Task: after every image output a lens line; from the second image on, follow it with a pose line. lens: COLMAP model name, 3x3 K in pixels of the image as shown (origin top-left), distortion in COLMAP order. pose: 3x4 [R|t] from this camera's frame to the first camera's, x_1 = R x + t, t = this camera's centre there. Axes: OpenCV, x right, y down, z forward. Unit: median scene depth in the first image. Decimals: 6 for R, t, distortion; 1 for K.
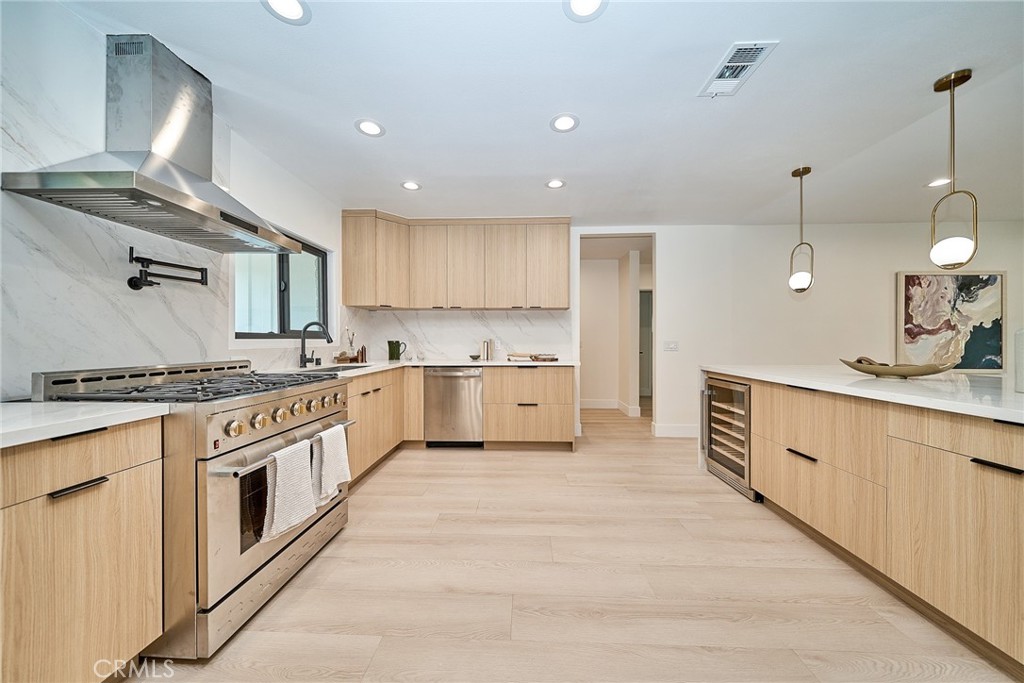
lens RADIAL K [[360.2, 0, 505.8], [0, 360.2, 342.1], [0, 0, 1]] dist [0.004677, -0.001322]
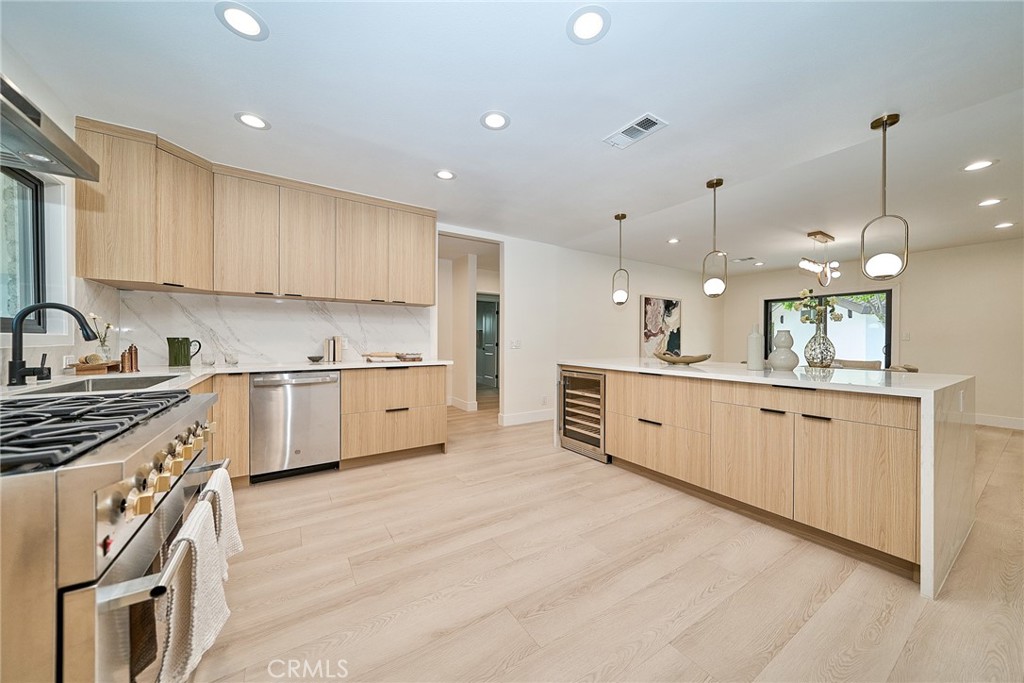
lens RADIAL K [[360.2, 0, 516.6], [0, 360.2, 341.6], [0, 0, 1]] dist [0.004677, -0.001322]
pose [[0.808008, 0.001815, 0.589169, -0.248951], [-0.003120, 0.999994, 0.001198, 0.001141], [-0.589164, -0.002806, 0.808009, 0.105878]]
